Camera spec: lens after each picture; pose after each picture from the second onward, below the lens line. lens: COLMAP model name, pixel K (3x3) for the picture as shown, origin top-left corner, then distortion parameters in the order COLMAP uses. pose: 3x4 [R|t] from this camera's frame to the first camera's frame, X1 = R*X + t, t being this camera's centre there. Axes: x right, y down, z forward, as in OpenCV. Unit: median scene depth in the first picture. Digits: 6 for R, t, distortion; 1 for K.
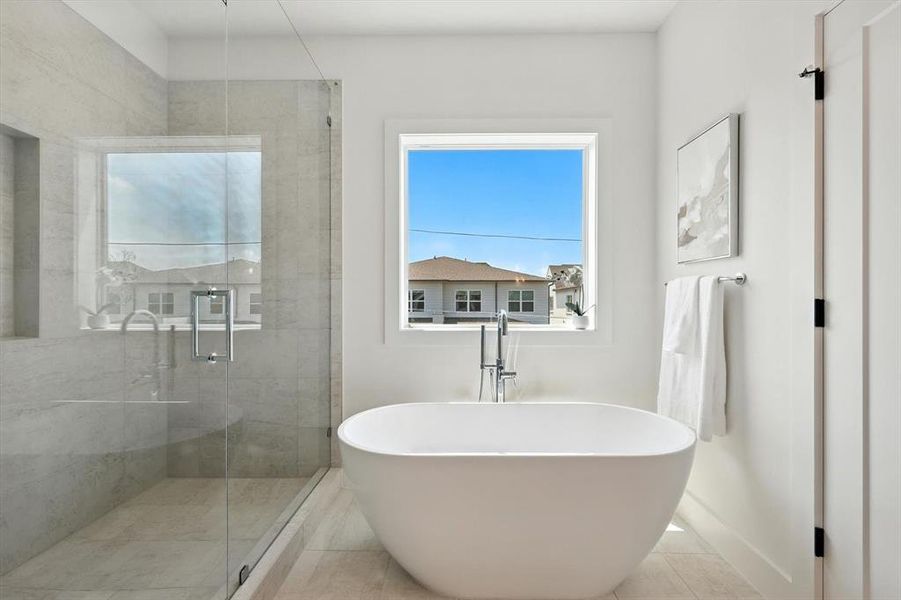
lens RADIAL K [[392.3, 0, 450.5], [0, 392.3, 303.1], [0, 0, 1]] dist [-0.002452, 0.001180]
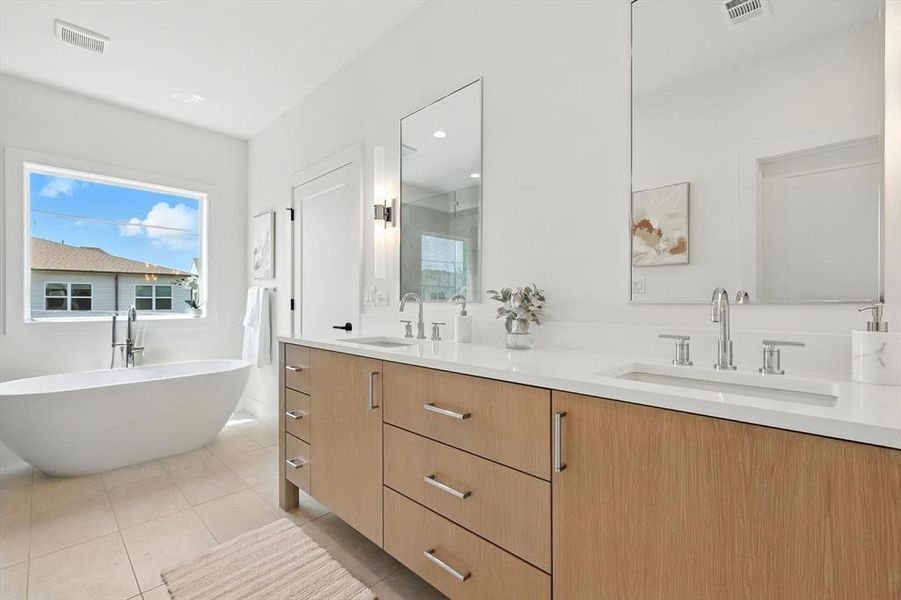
lens RADIAL K [[392.3, 0, 454.7], [0, 392.3, 300.7], [0, 0, 1]] dist [-0.002452, 0.001180]
pose [[0.674495, -0.001768, 0.738277, -0.128641], [-0.000013, 0.999997, 0.002407, -0.002839], [-0.738279, -0.001633, 0.674493, -0.836824]]
